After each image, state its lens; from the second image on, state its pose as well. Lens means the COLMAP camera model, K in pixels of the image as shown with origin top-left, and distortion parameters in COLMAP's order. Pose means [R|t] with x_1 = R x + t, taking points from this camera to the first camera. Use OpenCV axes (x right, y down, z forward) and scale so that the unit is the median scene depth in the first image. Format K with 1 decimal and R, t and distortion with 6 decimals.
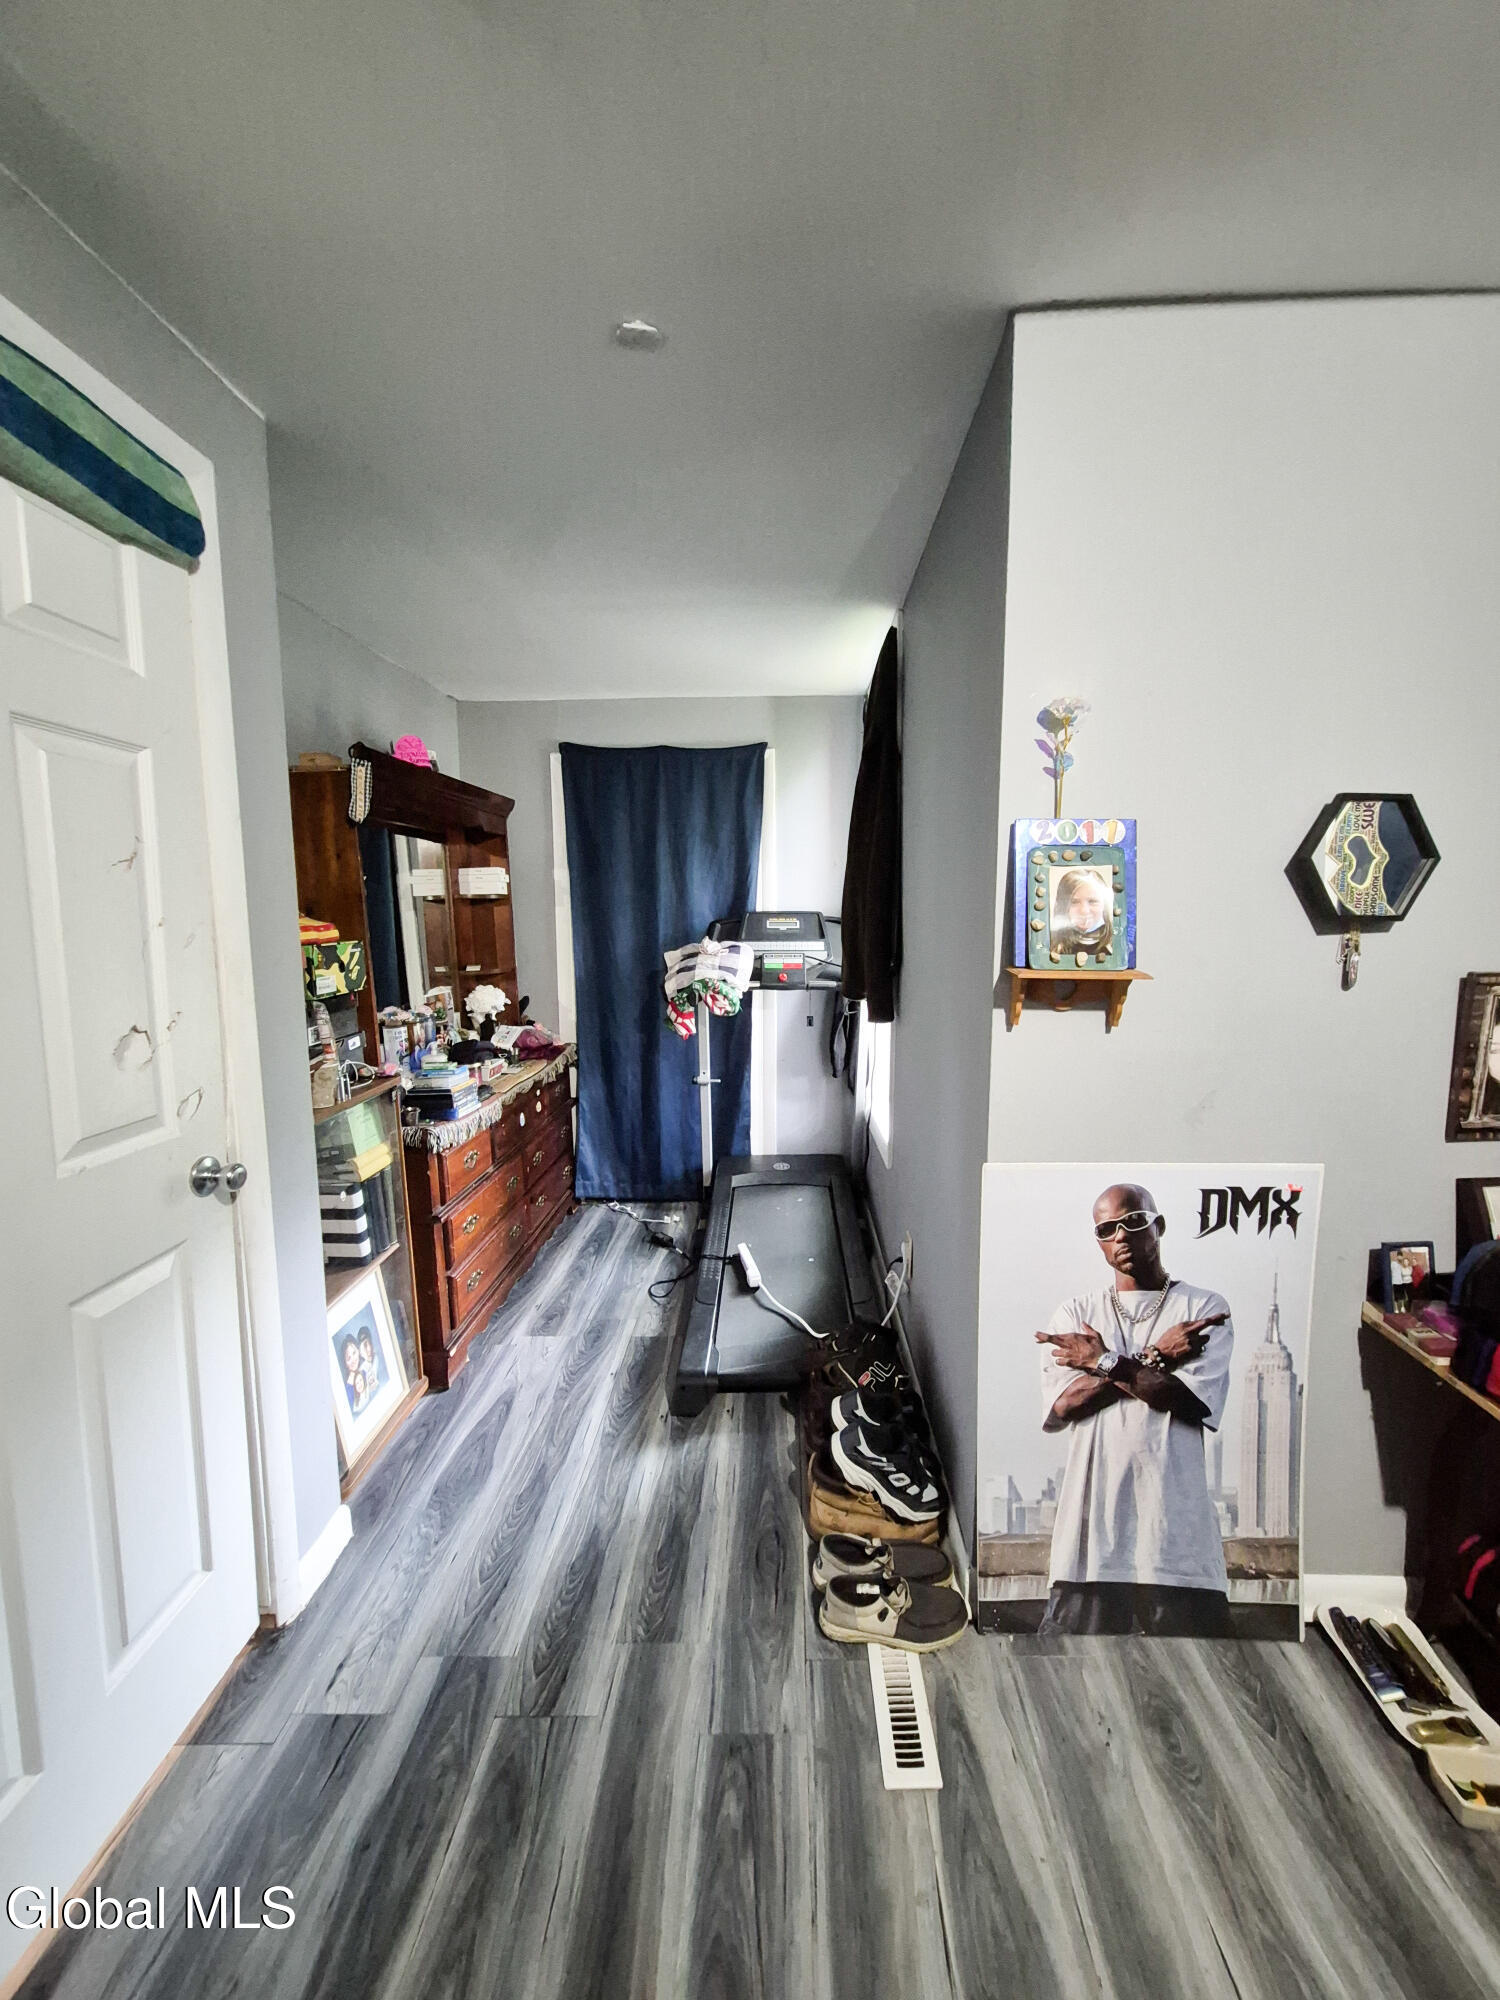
lens RADIAL K [[798.6, 0, 750.0], [0, 798.6, 1000.0], [0, 0, 1]] dist [-0.001913, -0.000156]
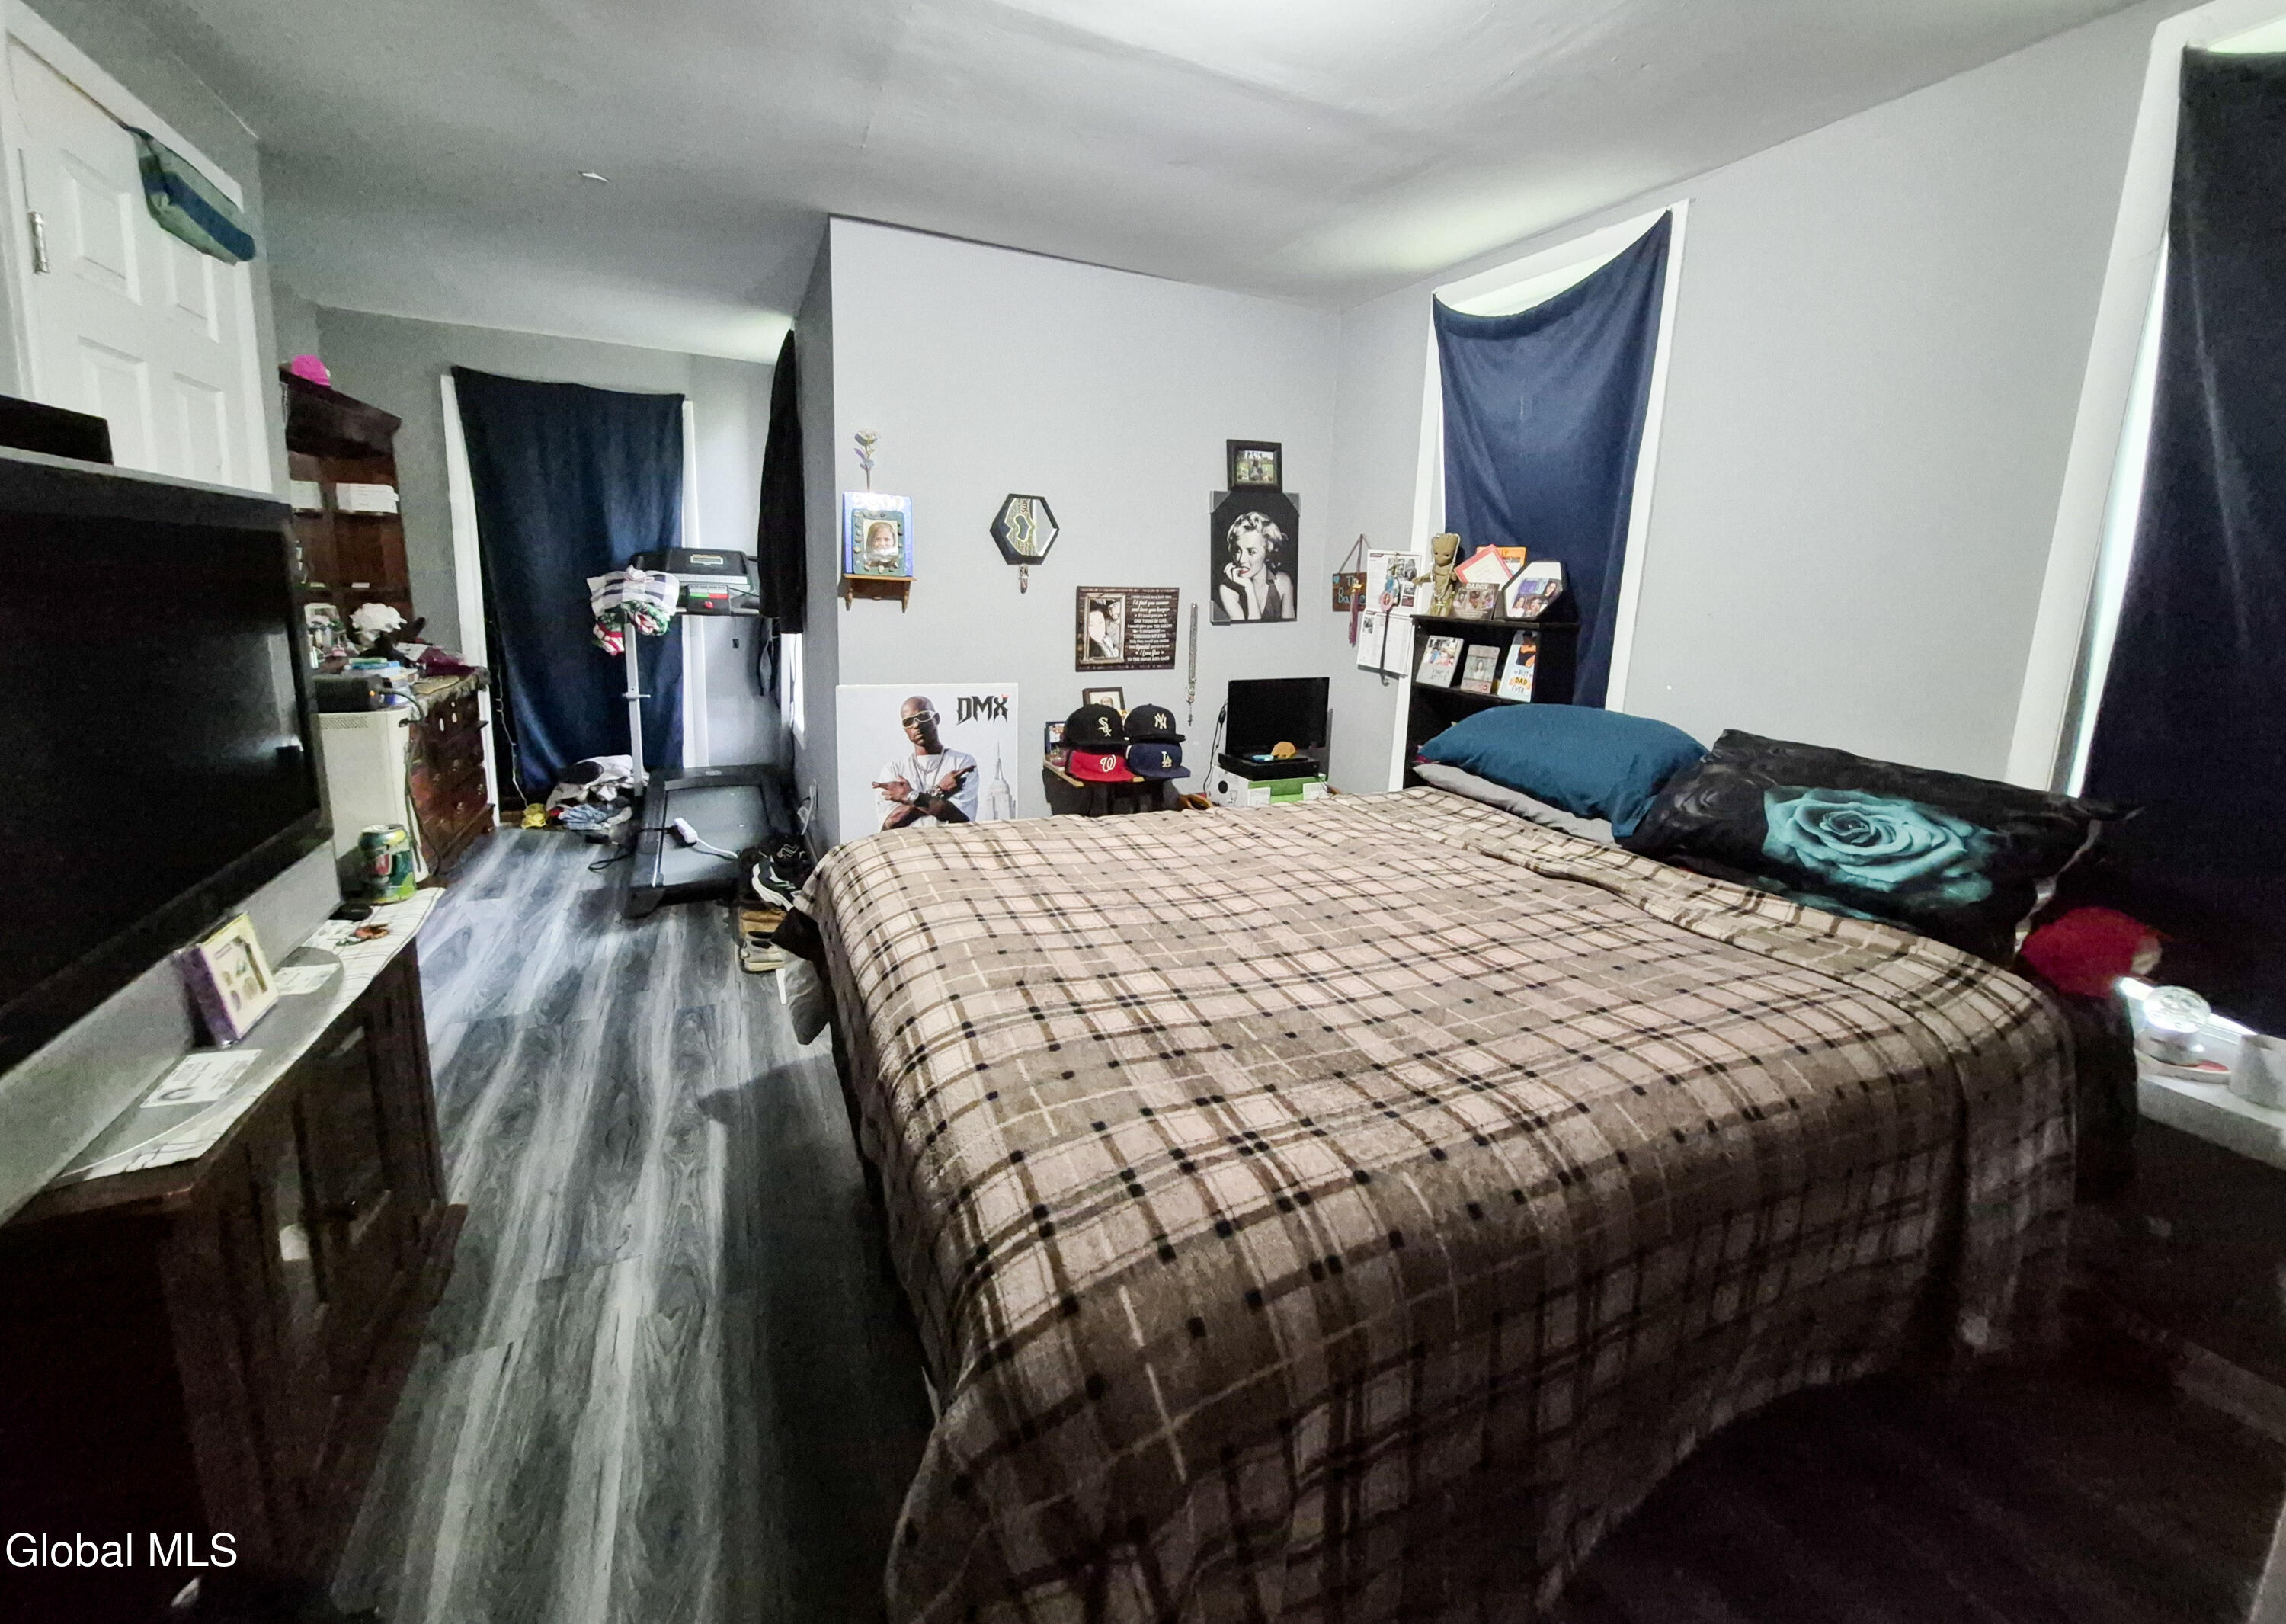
lens RADIAL K [[868.6, 0, 1142.7], [0, 868.6, 718.7], [0, 0, 1]] dist [0.008986, -0.000090]
pose [[0.877984, -0.034459, 0.477449, -0.020000], [0.009115, 0.998428, 0.055298, 0.099744], [-0.478604, -0.044199, 0.876918, -0.579382]]
